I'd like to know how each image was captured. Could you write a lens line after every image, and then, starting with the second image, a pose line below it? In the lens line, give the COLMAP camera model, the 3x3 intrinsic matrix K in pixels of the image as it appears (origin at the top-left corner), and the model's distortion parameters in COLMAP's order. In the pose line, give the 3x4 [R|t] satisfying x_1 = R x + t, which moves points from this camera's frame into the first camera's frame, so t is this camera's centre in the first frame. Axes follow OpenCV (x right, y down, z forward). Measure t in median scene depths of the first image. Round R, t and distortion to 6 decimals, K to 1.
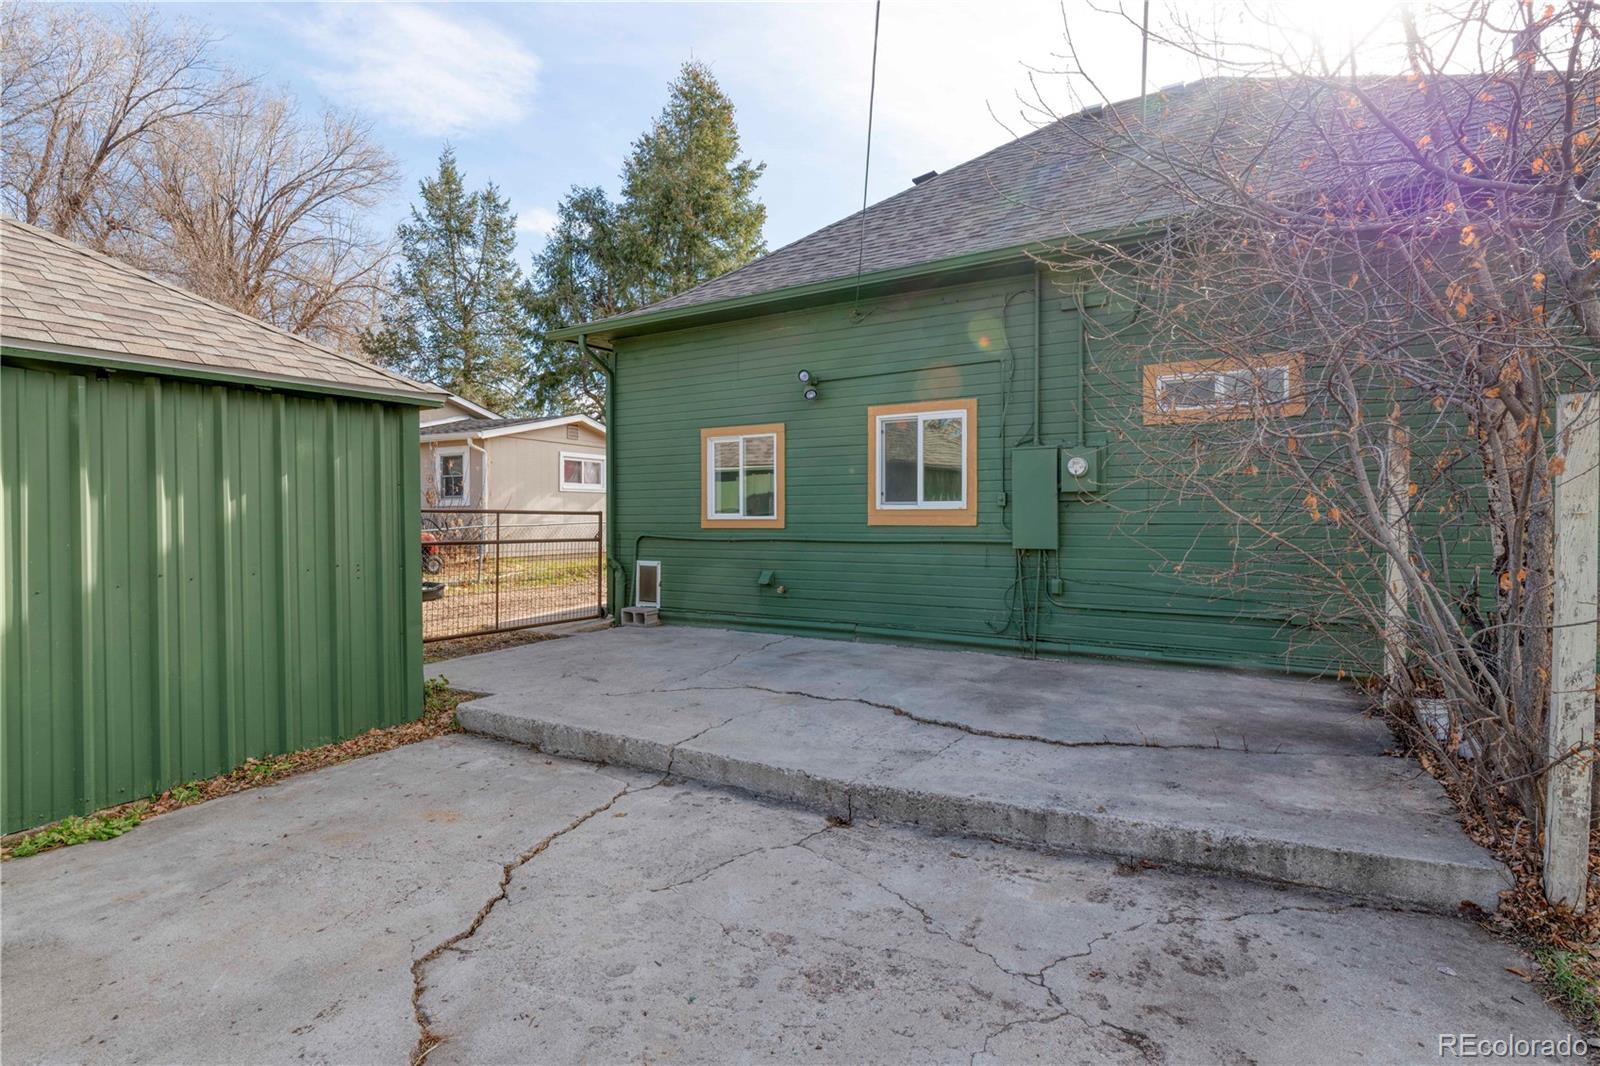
lens RADIAL K [[774.9, 0, 800.0], [0, 774.9, 533.0], [0, 0, 1]] dist [0.017346, -0.000326]
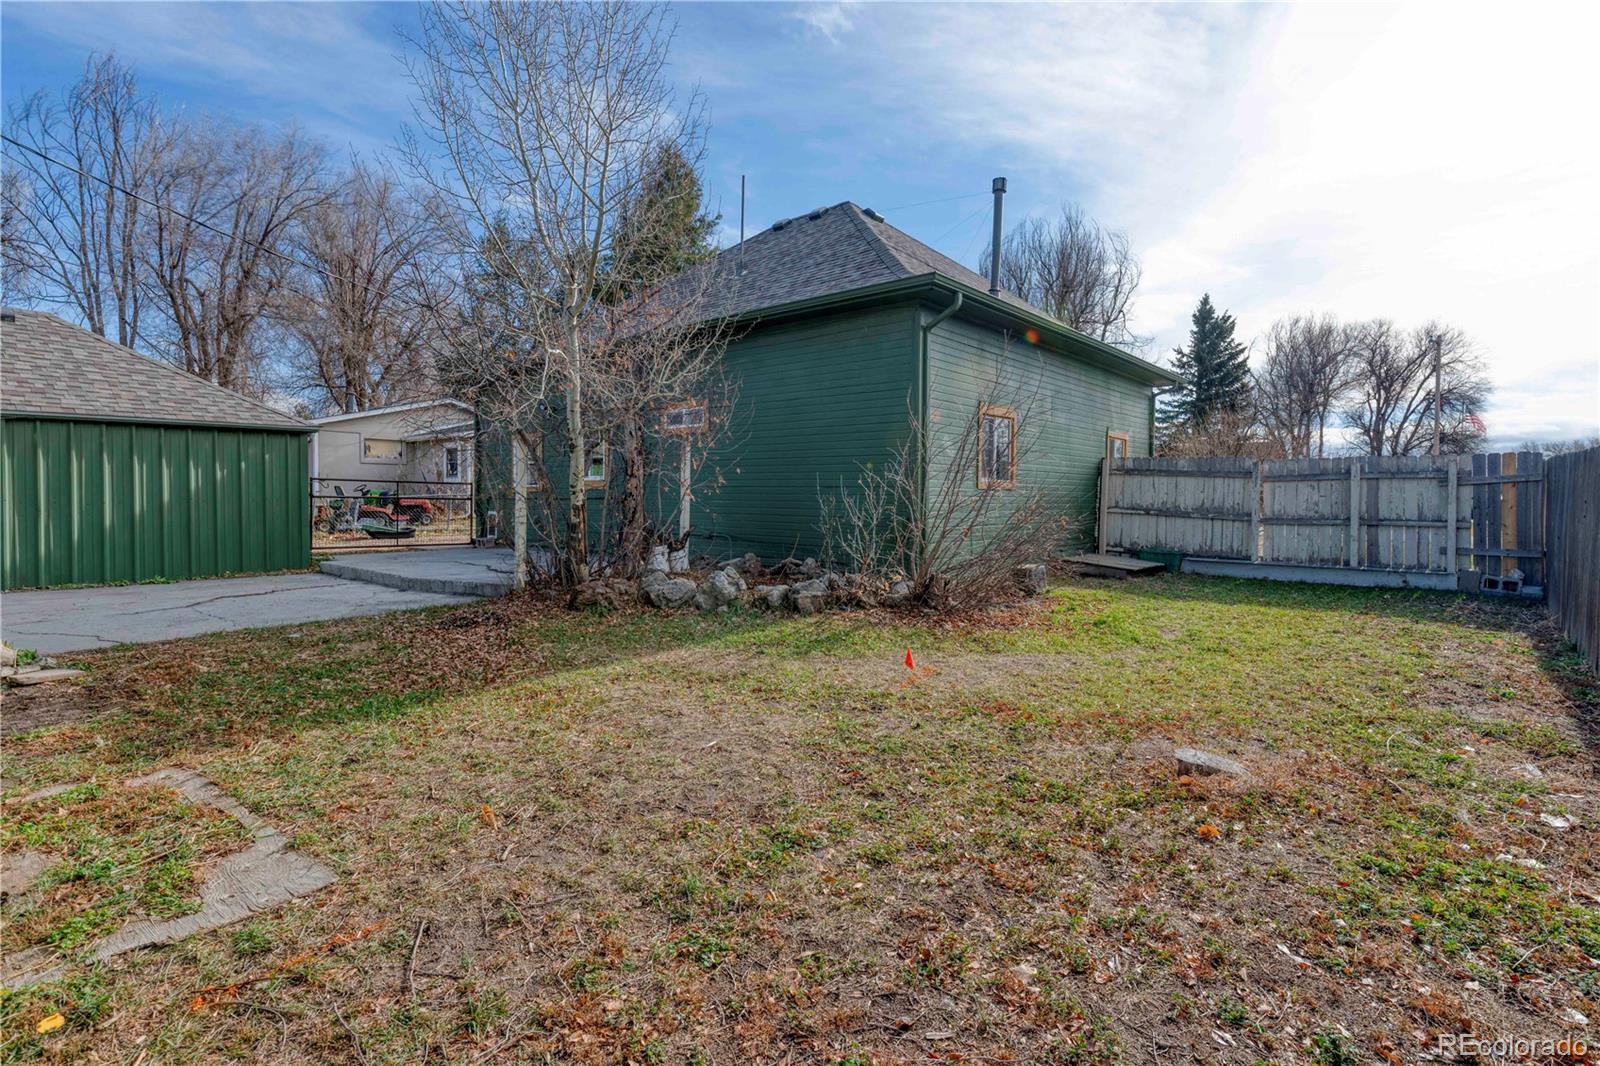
lens RADIAL K [[774.9, 0, 800.0], [0, 774.9, 533.0], [0, 0, 1]] dist [0.017346, -0.000326]
pose [[0.985481, 0.015831, -0.169043, 0.762348], [-0.012639, 0.999721, 0.019939, 0.040128], [0.169312, -0.017512, 0.985407, -0.583882]]
